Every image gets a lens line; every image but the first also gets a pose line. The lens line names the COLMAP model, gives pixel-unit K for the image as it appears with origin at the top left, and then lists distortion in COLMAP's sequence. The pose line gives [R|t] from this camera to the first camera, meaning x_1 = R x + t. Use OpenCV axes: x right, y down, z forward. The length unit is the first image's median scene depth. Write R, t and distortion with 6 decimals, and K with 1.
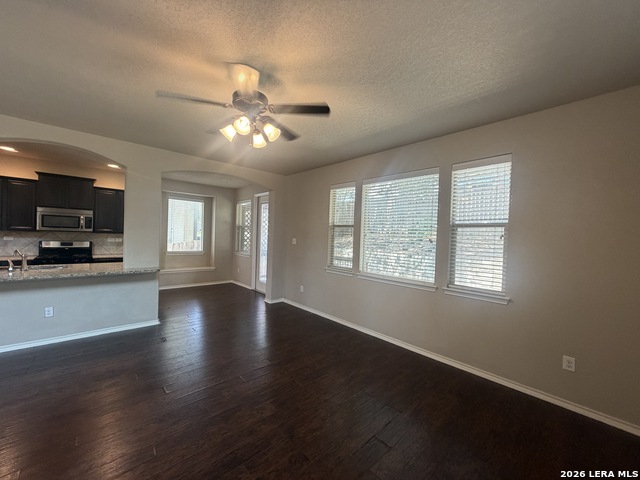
lens RADIAL K [[256.4, 0, 322.6], [0, 256.4, 240.3], [0, 0, 1]] dist [0.001566, 0.000309]
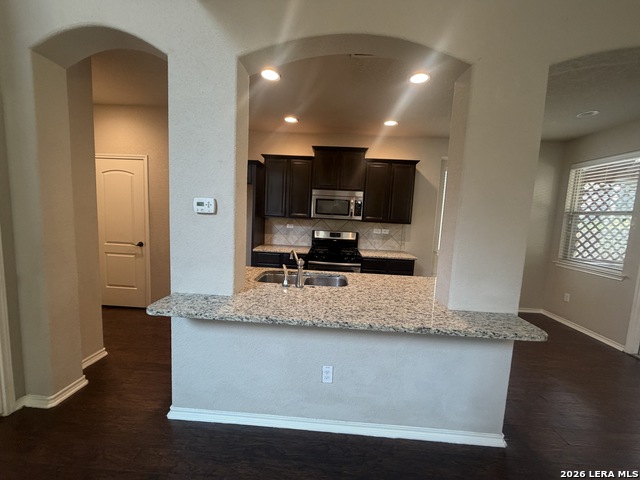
lens RADIAL K [[256.4, 0, 319.5], [0, 256.4, 240.5], [0, 0, 1]] dist [0.001566, 0.000309]
pose [[0.705082, 0.071610, -0.705500, -0.465056], [-0.035013, 0.997190, 0.066225, -0.020183], [0.708260, -0.021992, 0.705609, 0.399466]]
